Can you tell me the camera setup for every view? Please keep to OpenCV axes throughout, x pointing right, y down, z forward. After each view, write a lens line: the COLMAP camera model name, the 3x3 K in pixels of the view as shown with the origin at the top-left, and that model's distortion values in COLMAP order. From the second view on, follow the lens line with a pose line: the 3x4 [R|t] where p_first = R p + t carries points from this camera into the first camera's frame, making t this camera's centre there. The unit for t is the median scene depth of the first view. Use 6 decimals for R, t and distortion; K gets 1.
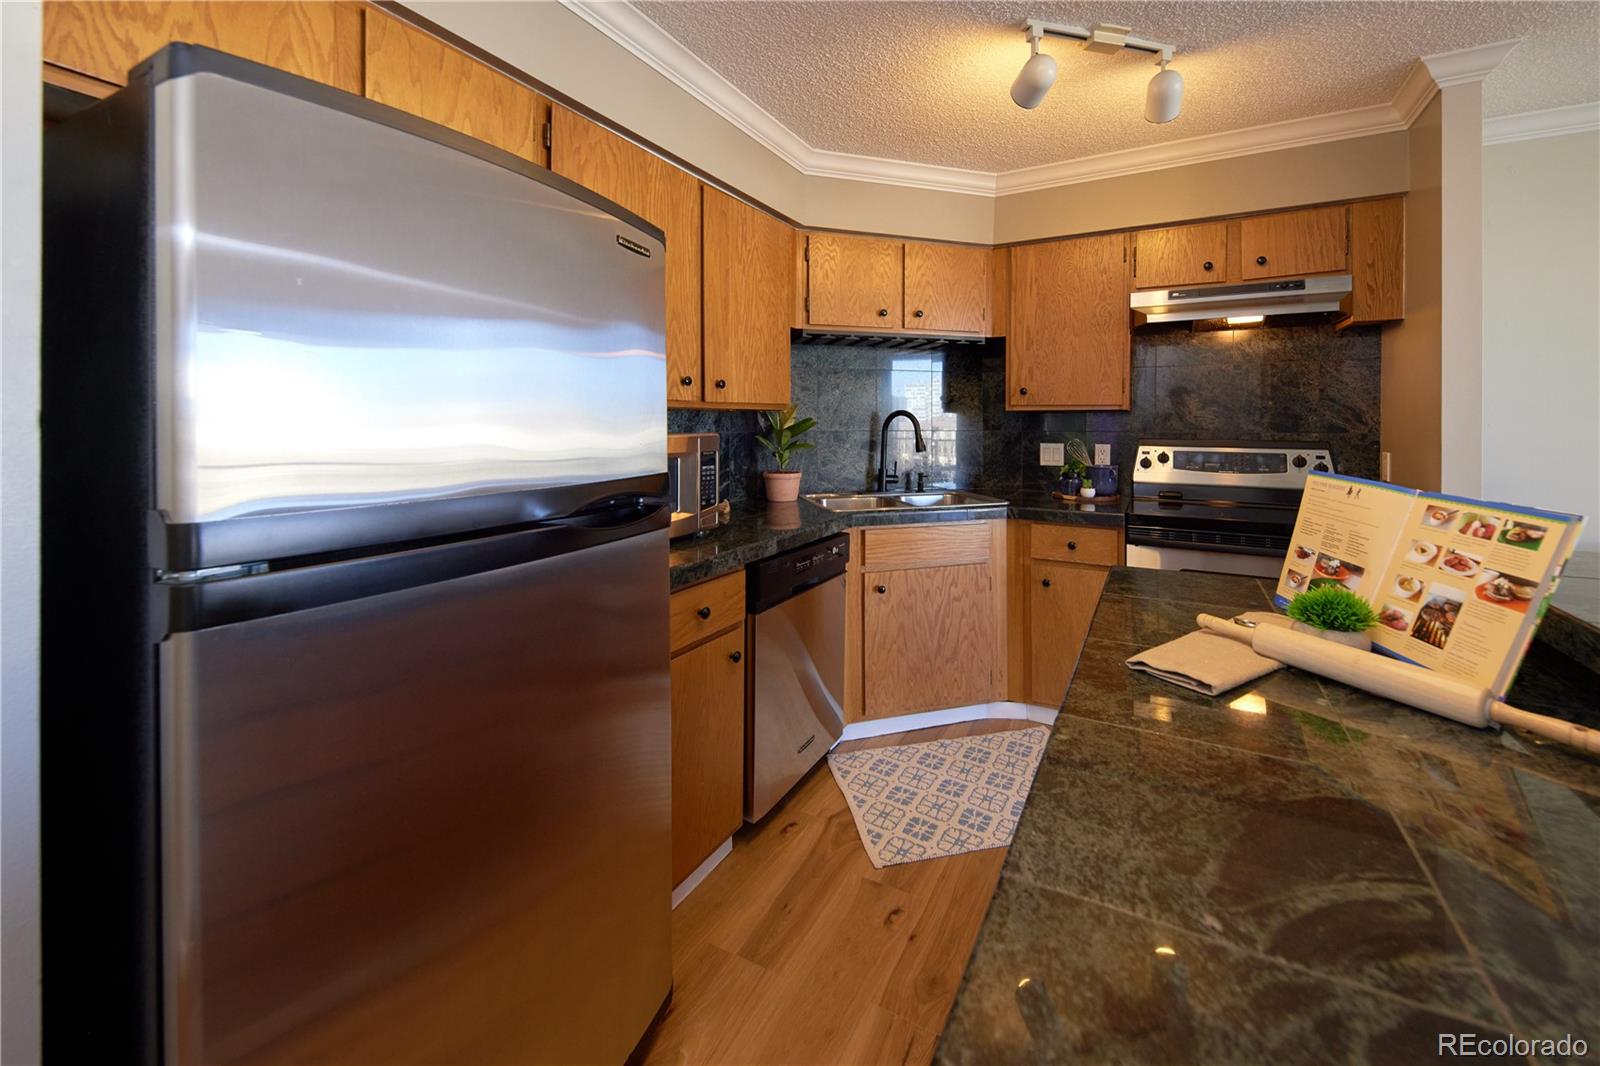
lens RADIAL K [[629.7, 0, 838.9], [0, 629.7, 423.7], [0, 0, 1]] dist [0.013696, -0.000030]
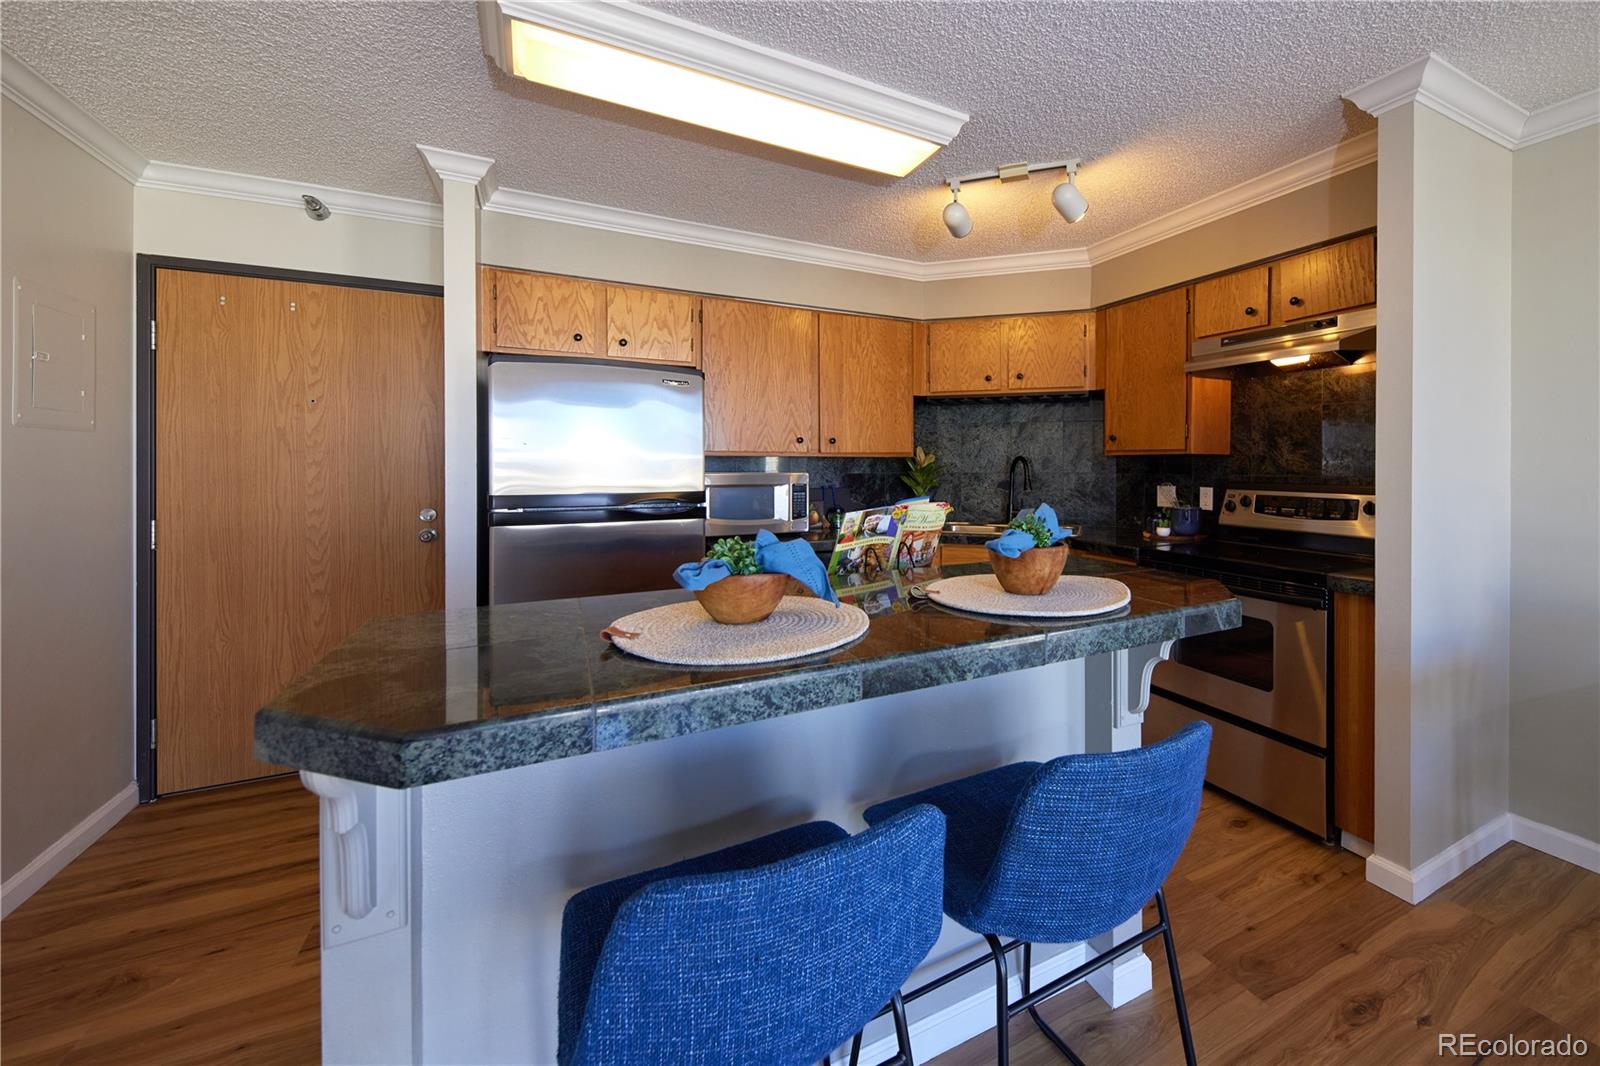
lens RADIAL K [[633.4, 0, 909.8], [0, 633.4, 466.5], [0, 0, 1]] dist [0.012240, -0.004276]
pose [[0.829942, 0.000940, -0.557849, 0.694368], [-0.001265, 0.999999, -0.000196, -0.000364], [0.557848, 0.000868, 0.829942, -0.143171]]
